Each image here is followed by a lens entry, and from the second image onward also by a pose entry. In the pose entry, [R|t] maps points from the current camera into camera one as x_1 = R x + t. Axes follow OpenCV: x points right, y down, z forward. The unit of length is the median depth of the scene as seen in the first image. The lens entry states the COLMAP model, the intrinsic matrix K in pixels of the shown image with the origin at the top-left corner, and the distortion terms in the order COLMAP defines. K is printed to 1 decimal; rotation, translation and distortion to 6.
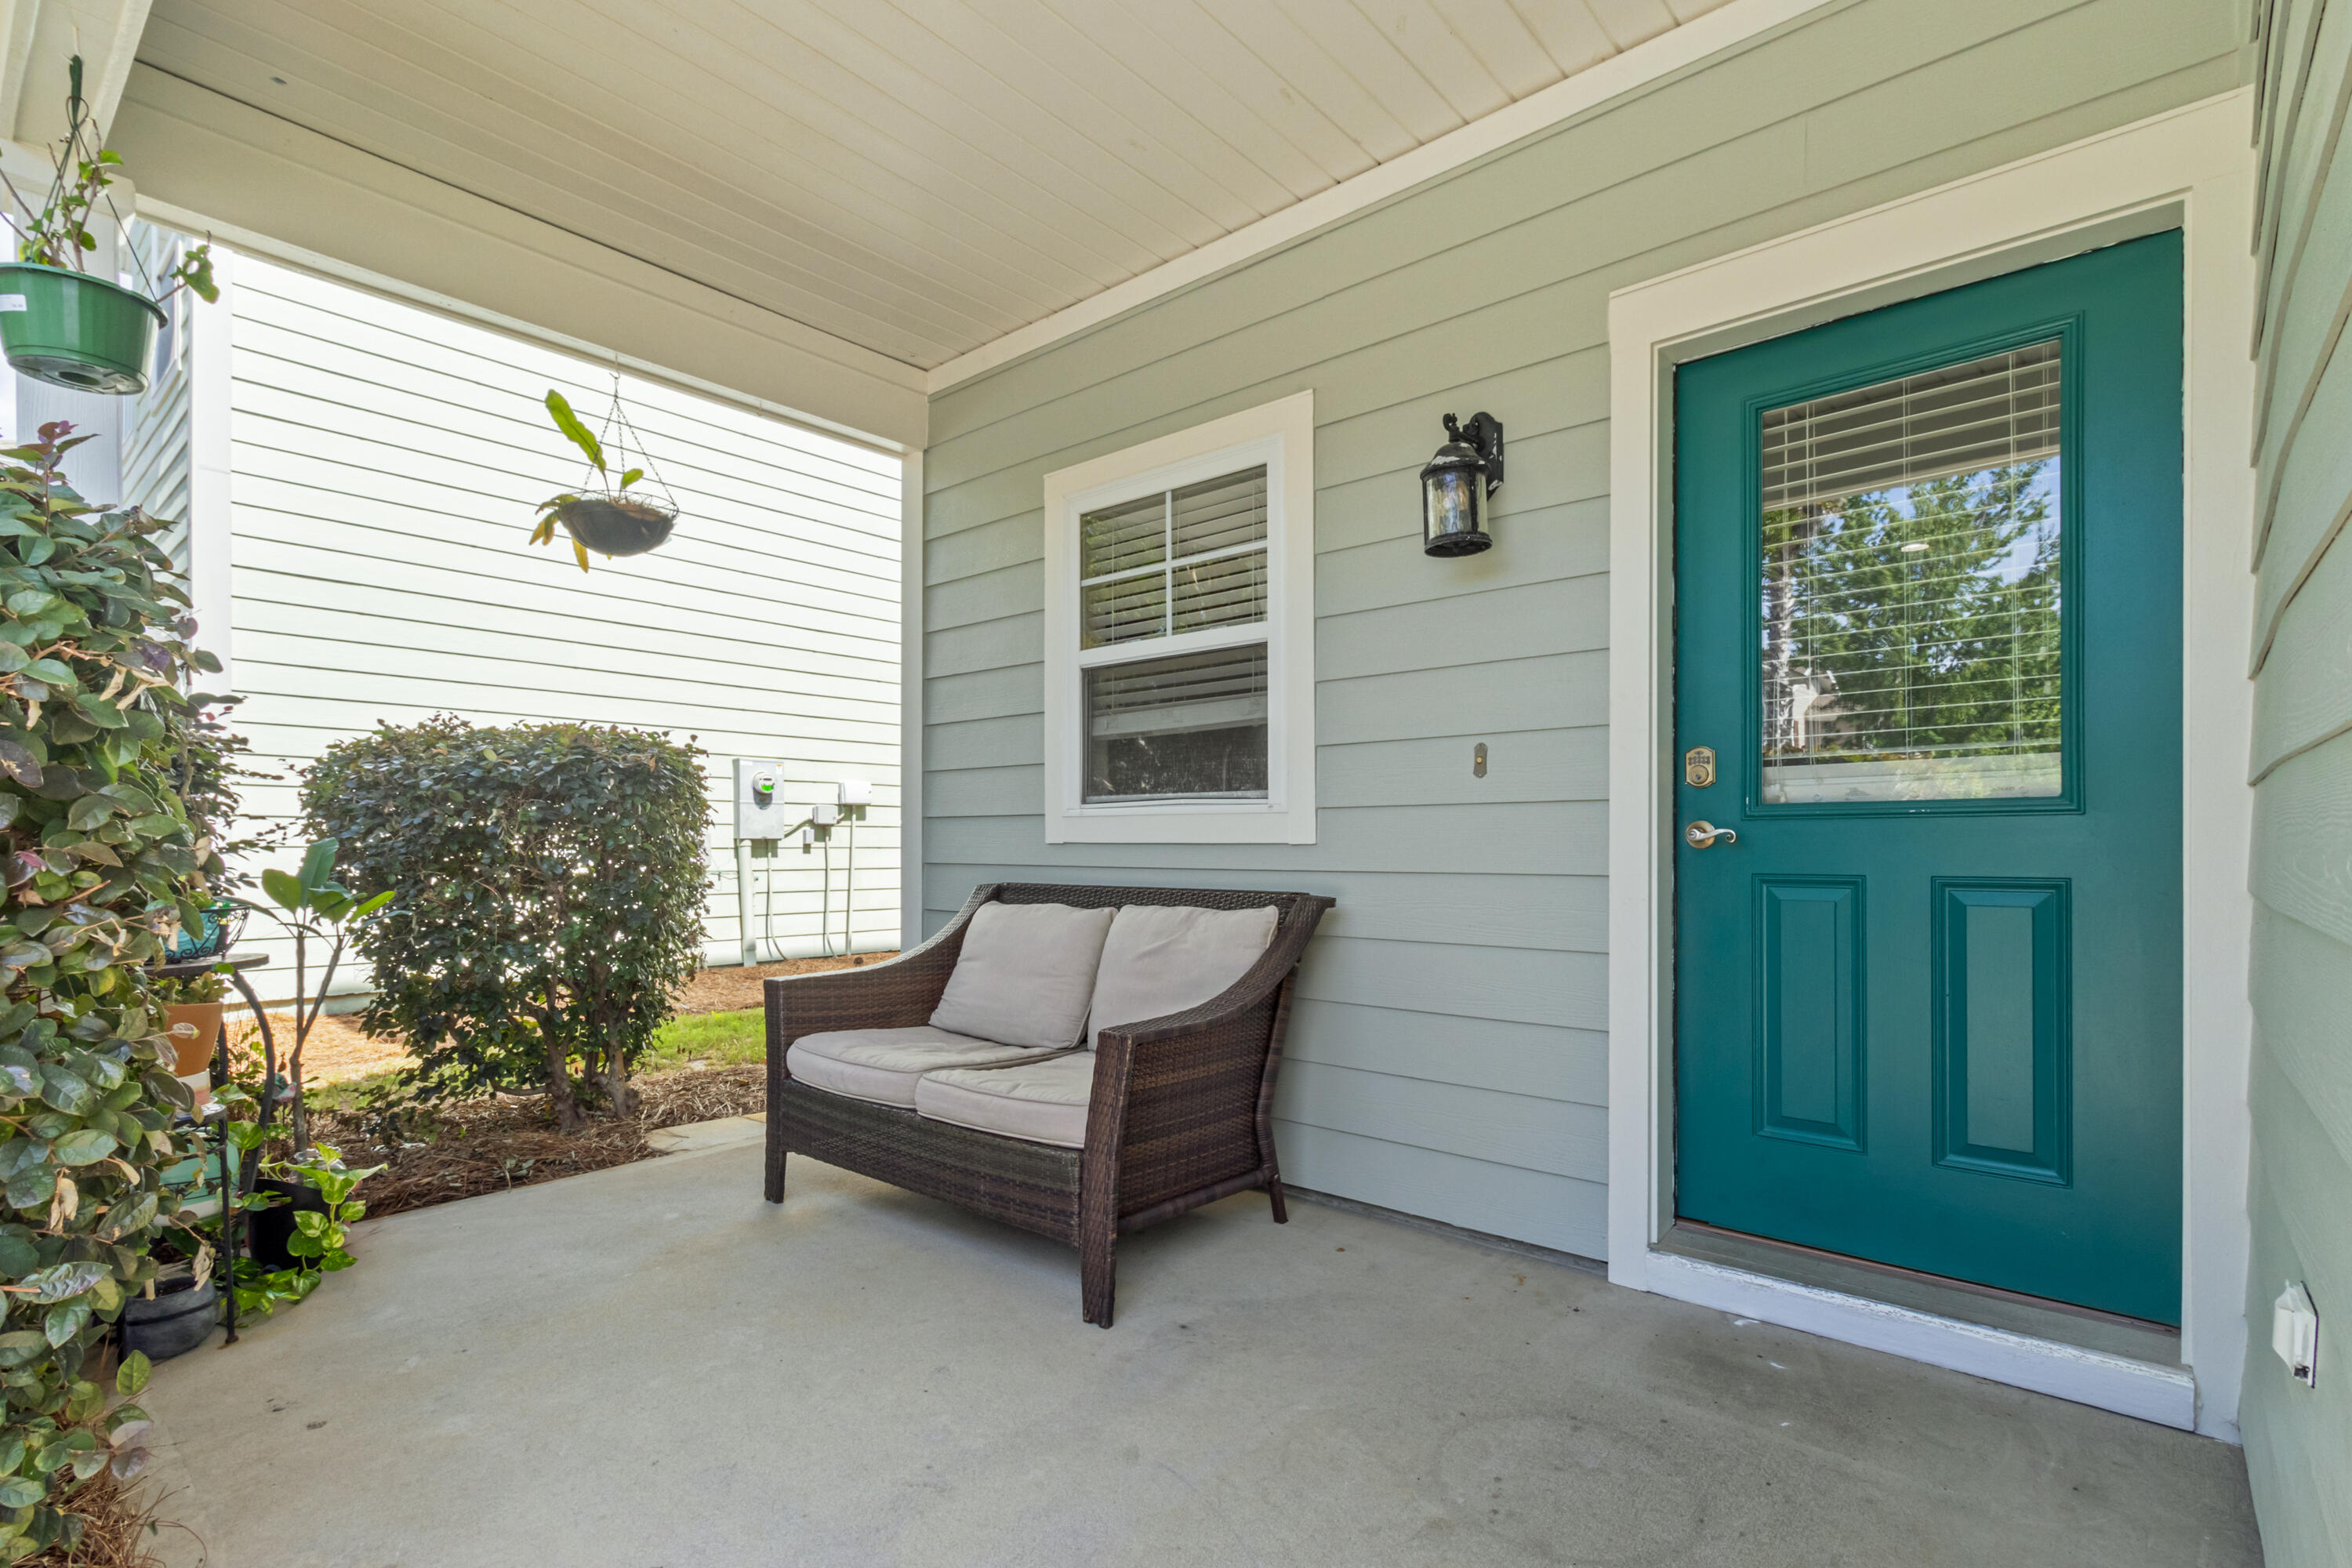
lens RADIAL K [[1097.8, 0, 1176.3], [0, 1097.8, 847.5], [0, 0, 1]] dist [-0.000654, 0.000005]
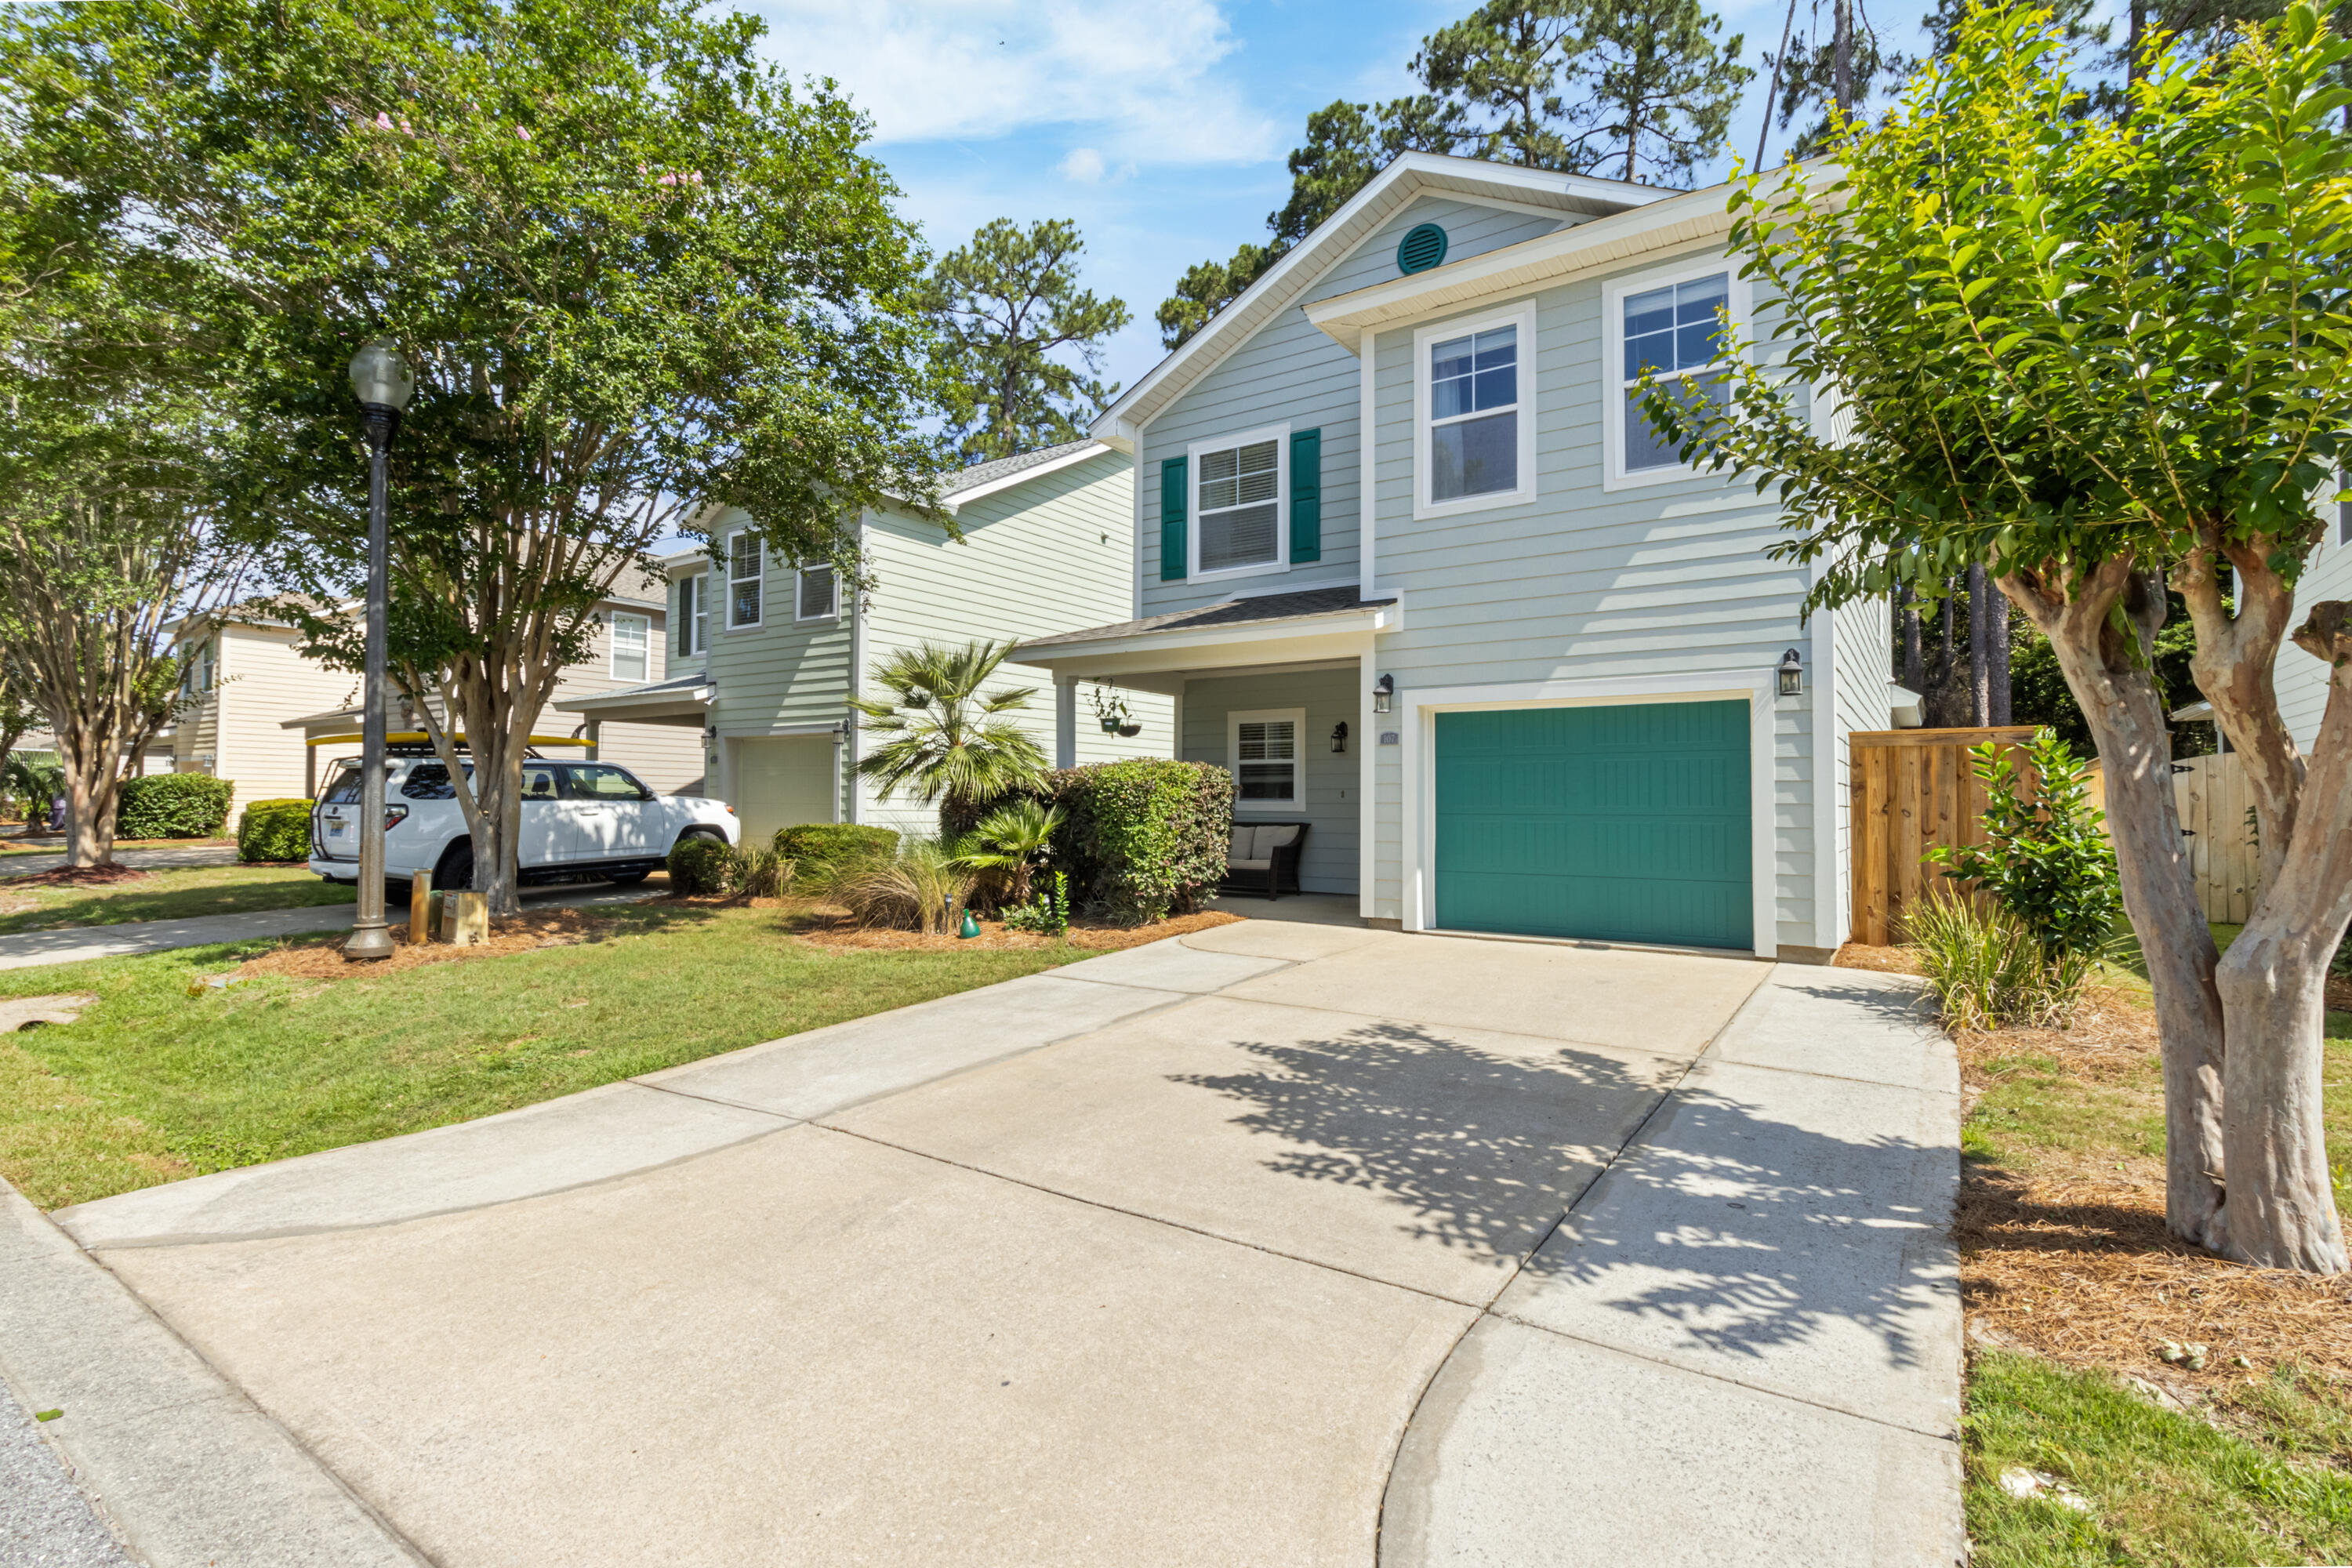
lens RADIAL K [[1093.7, 0, 1176.0], [0, 1093.7, 784.0], [0, 0, 1]] dist [-0.006501, -0.000034]
pose [[0.990894, 0.005770, 0.134522, -0.948900], [-0.002773, 0.999744, -0.022460, -0.011291], [-0.134617, 0.021883, 0.990656, -3.170862]]
